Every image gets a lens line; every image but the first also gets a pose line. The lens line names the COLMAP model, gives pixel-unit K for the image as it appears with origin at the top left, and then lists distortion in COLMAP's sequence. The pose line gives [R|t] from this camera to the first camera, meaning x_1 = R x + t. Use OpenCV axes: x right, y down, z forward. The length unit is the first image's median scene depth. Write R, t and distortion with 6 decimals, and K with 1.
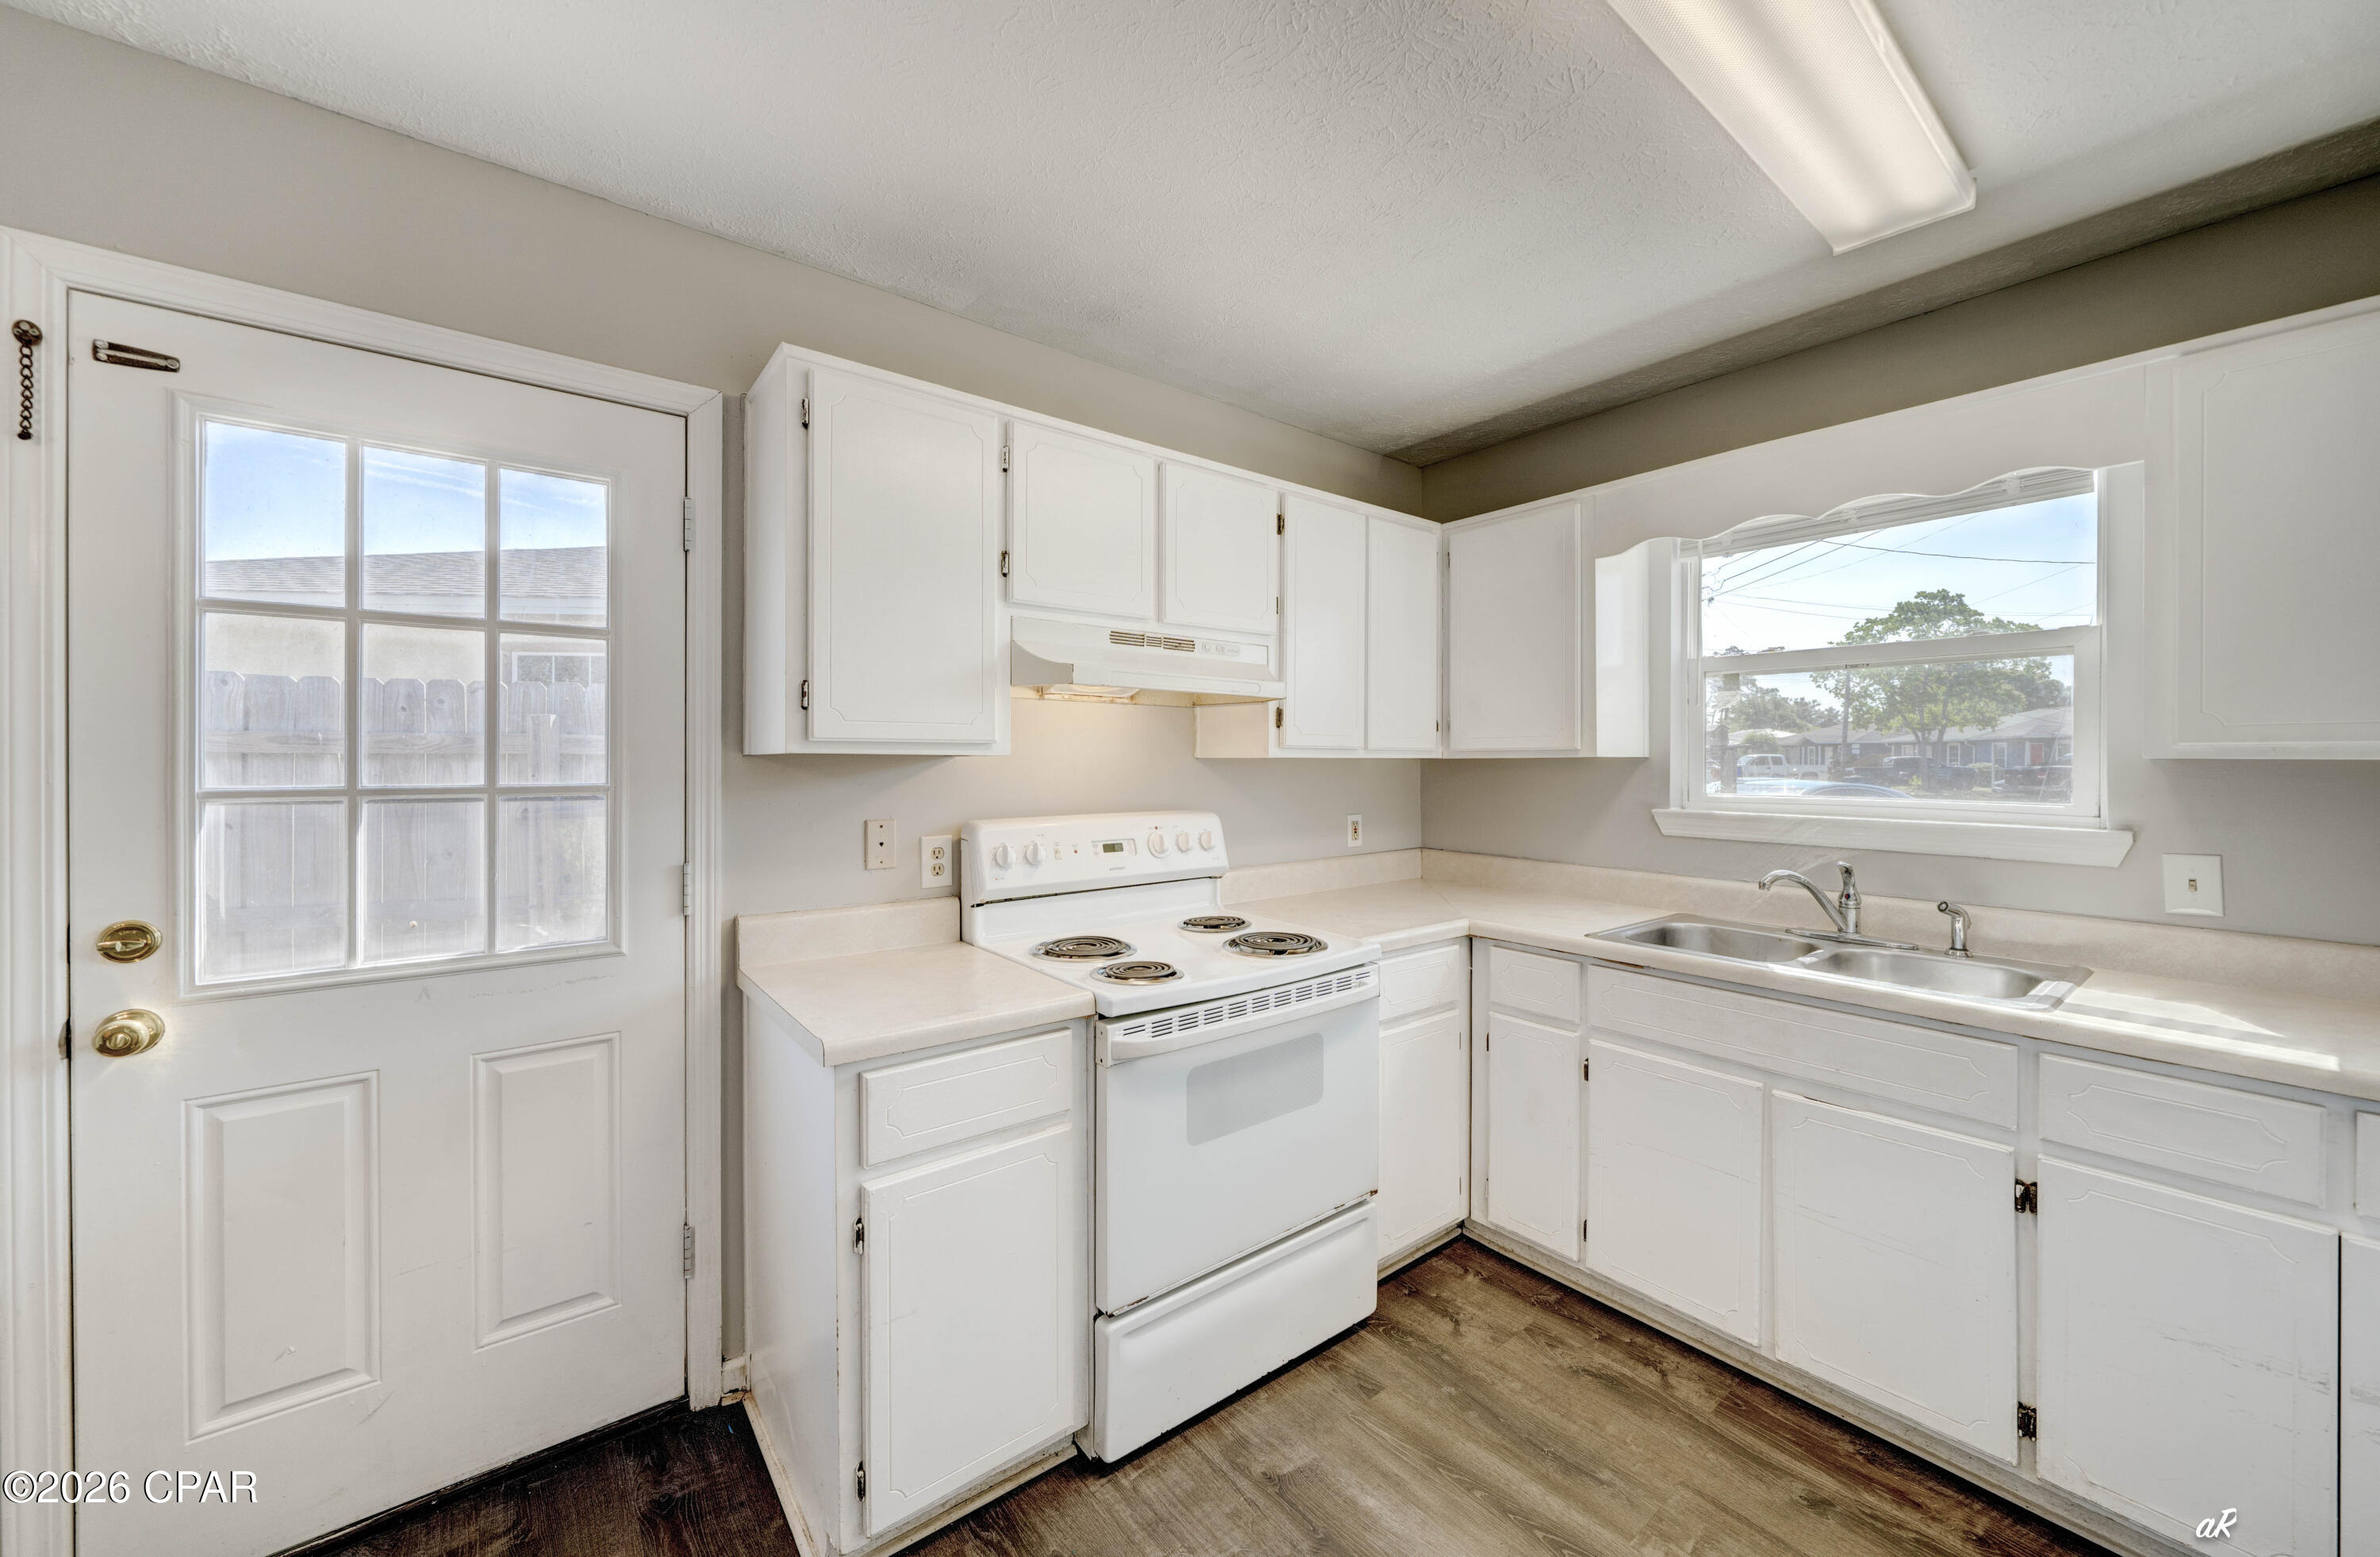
lens RADIAL K [[858.0, 0, 1163.5], [0, 858.0, 762.3], [0, 0, 1]] dist [-0.003681, 0.000000]
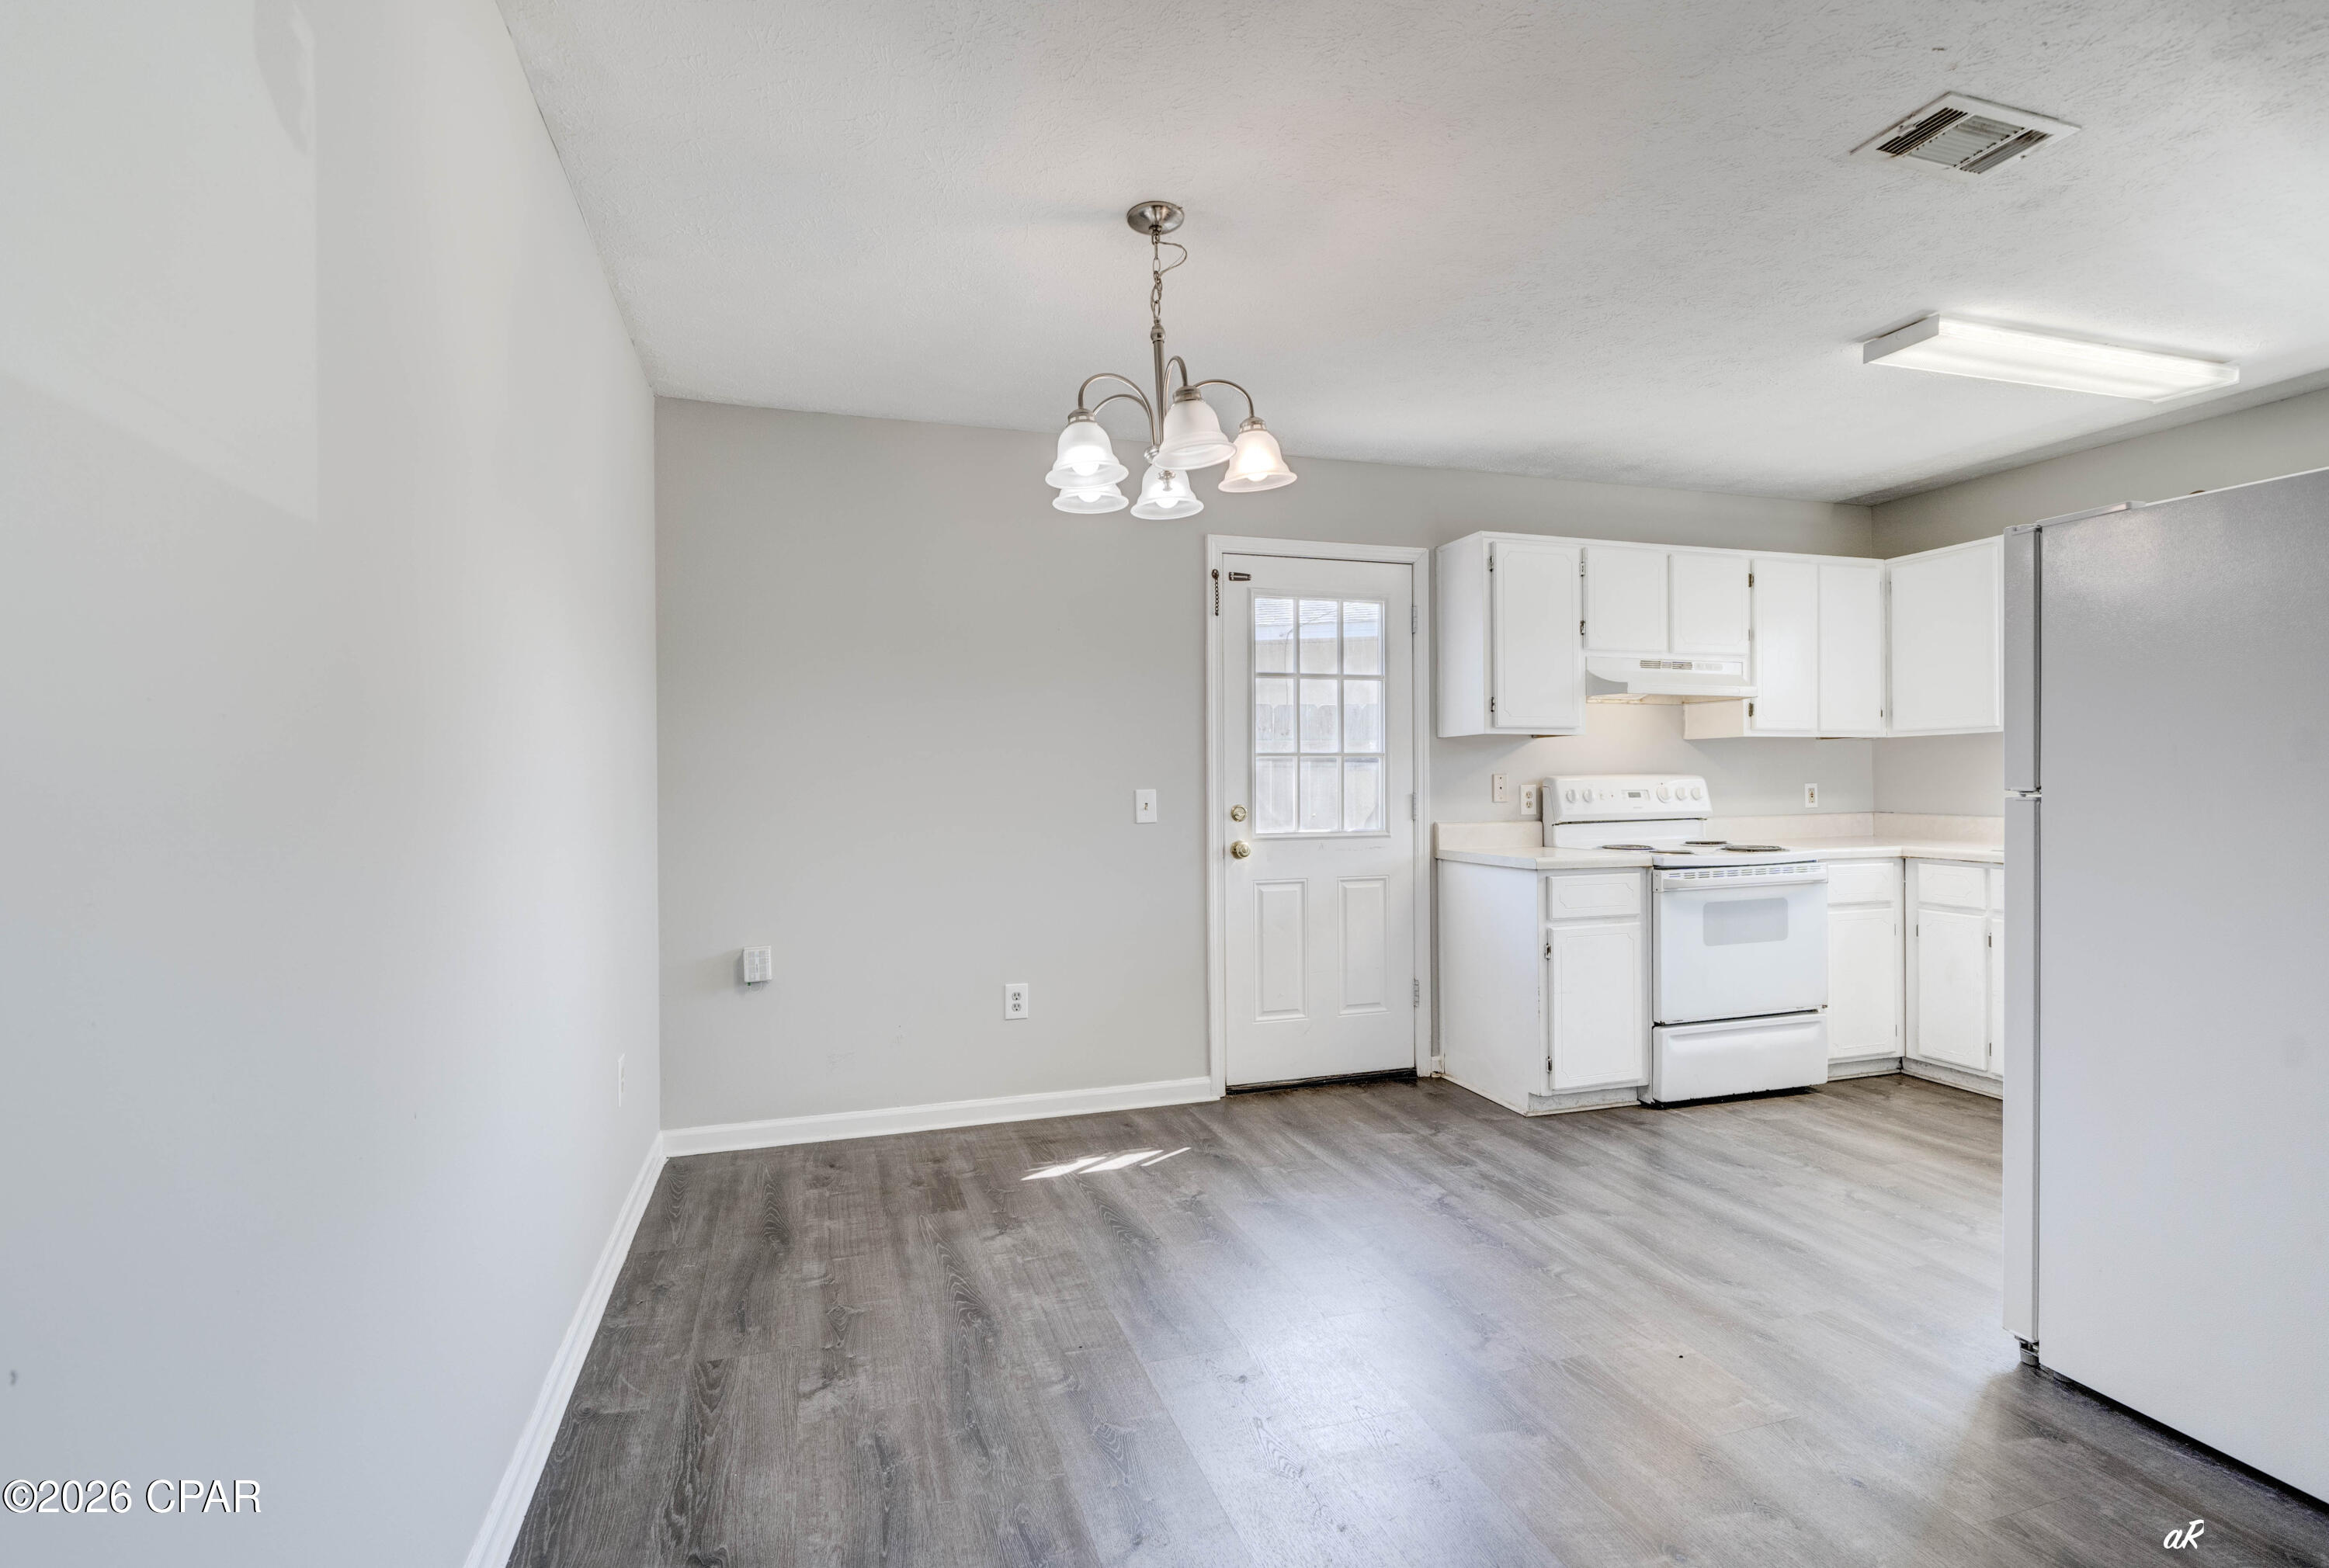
lens RADIAL K [[1011.0, 0, 1193.5], [0, 1011.0, 783.3], [0, 0, 1]] dist [0.002006, 0.000869]
pose [[0.943721, -0.008611, -0.330629, -0.256000], [0.009780, 0.999950, 0.001873, 0.081497], [0.330597, -0.005001, 0.943759, -1.260124]]
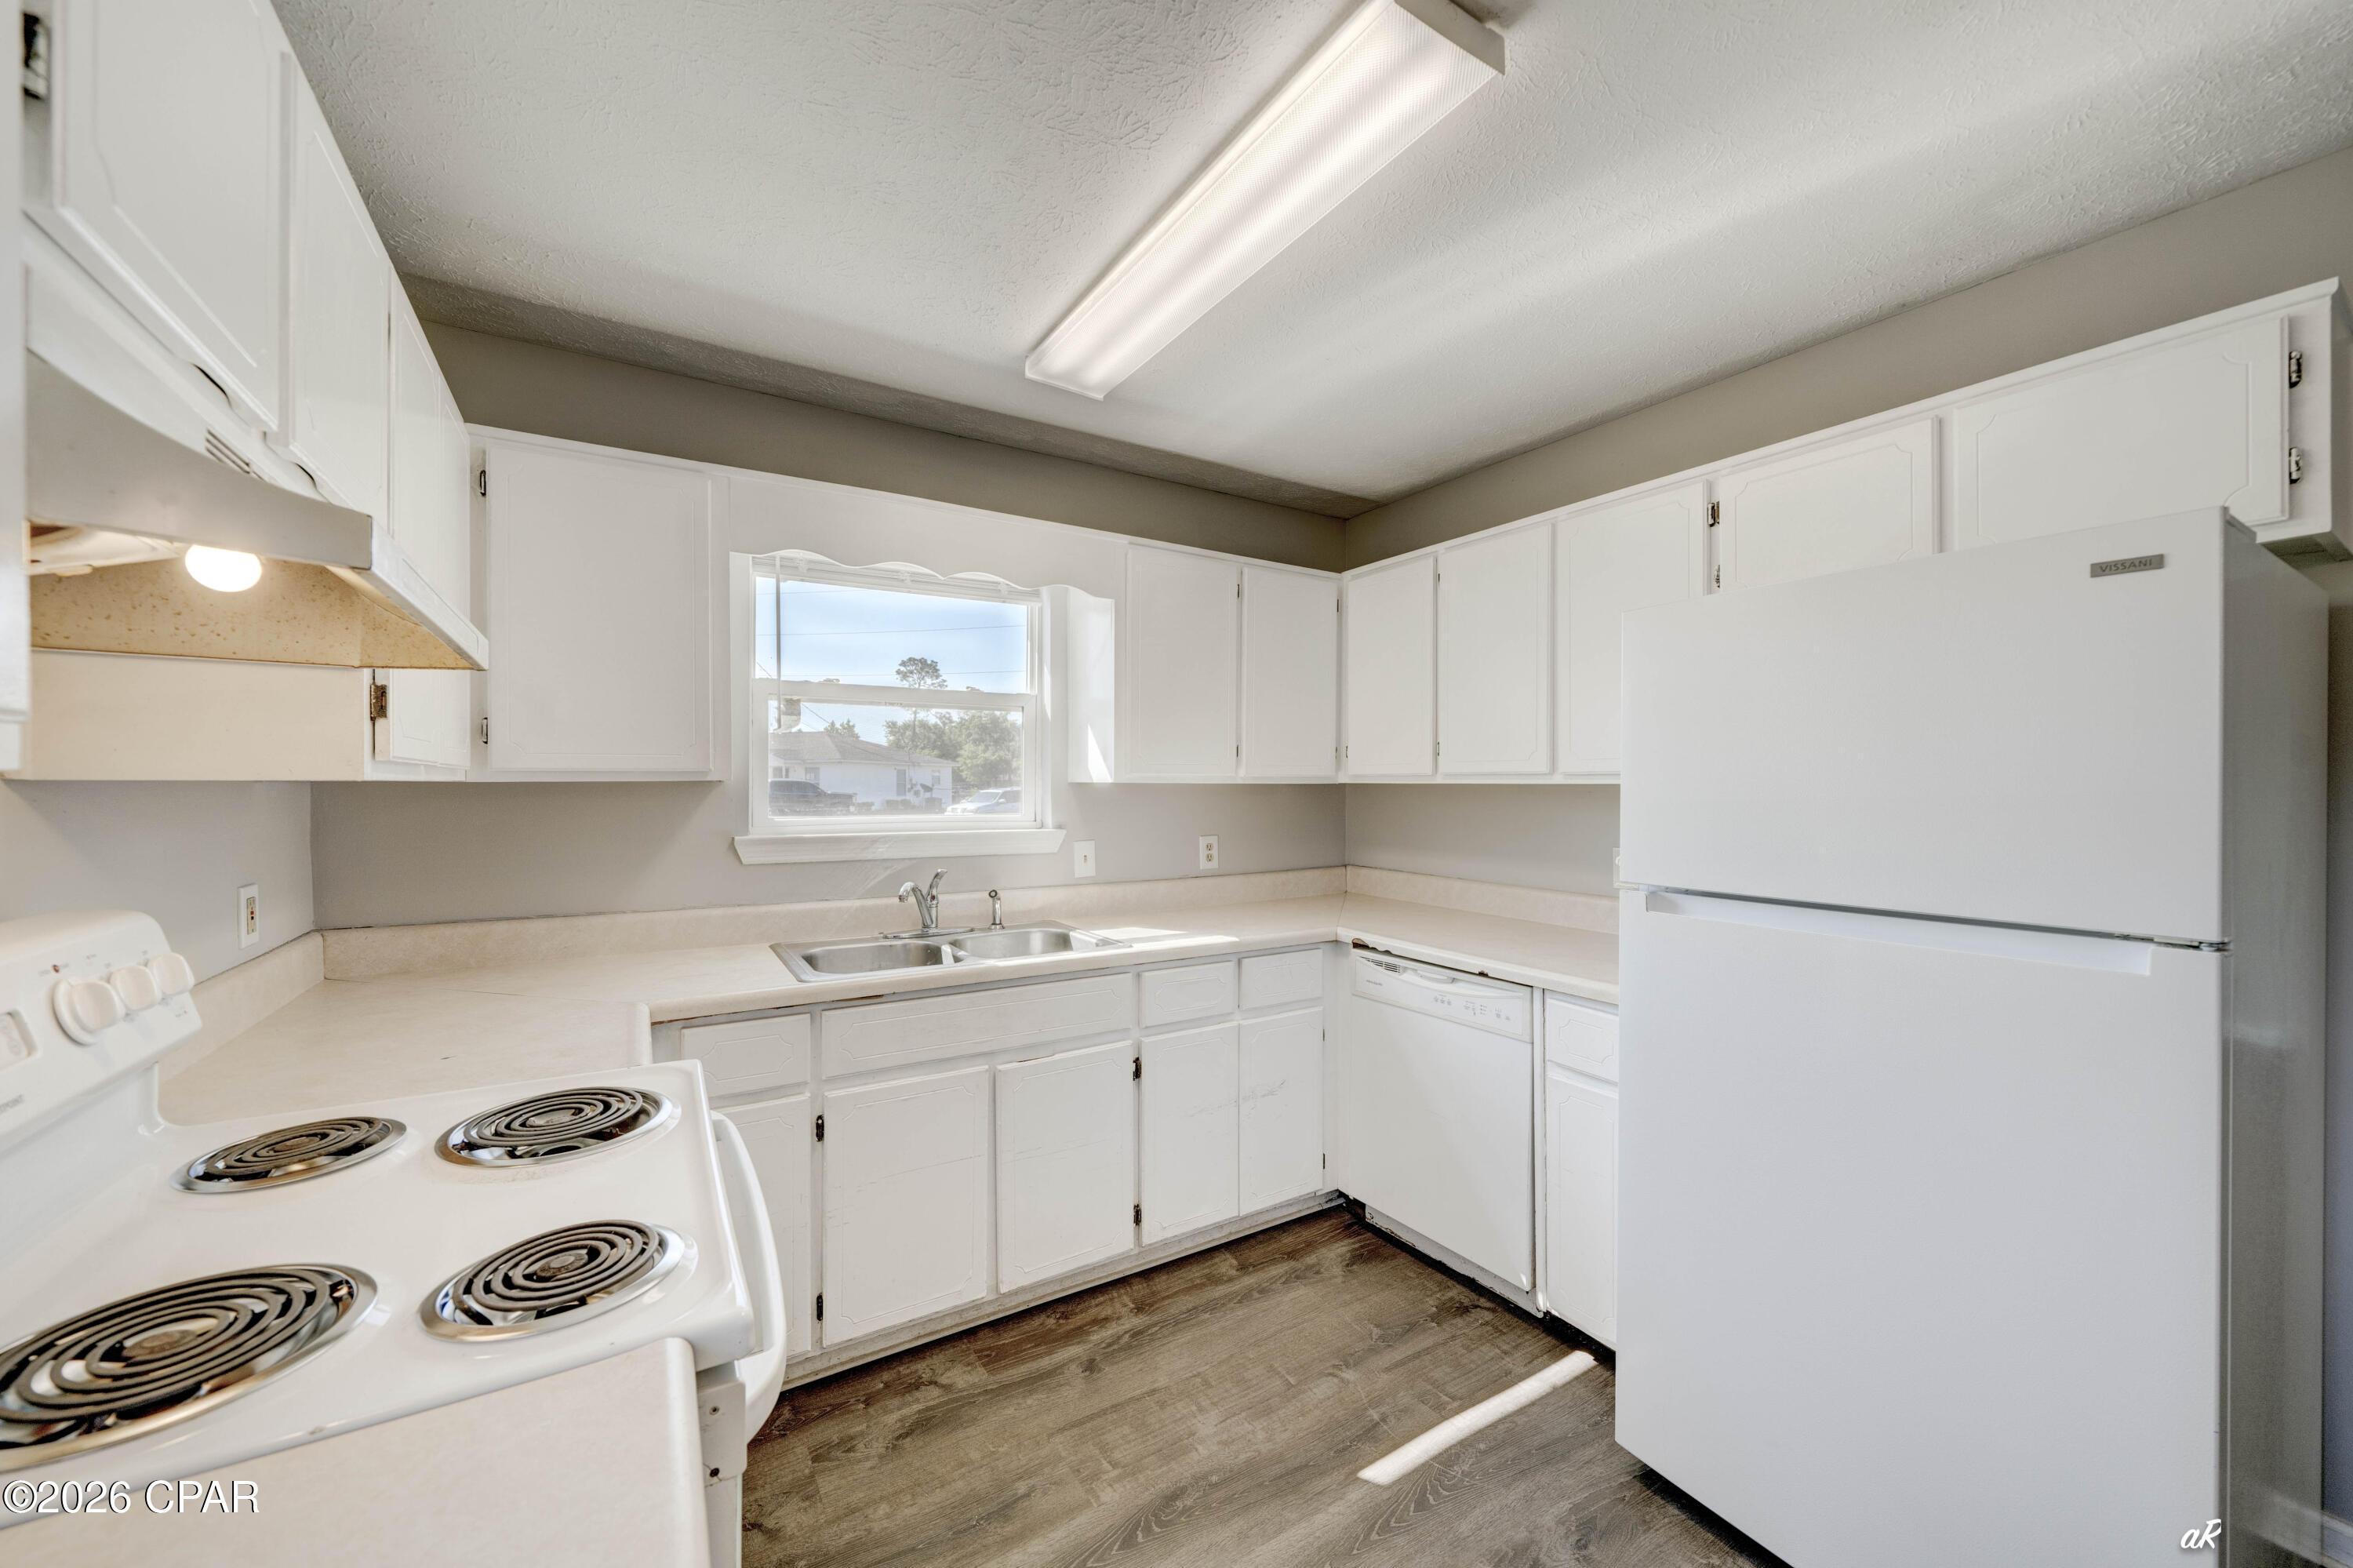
lens RADIAL K [[874.6, 0, 1163.0], [0, 874.6, 786.6], [0, 0, 1]] dist [0.004826, -0.000347]
pose [[0.118303, -0.006451, 0.992957, -0.426809], [0.002657, 0.999977, 0.006180, -0.005254], [-0.992974, 0.001908, 0.118318, 0.610566]]
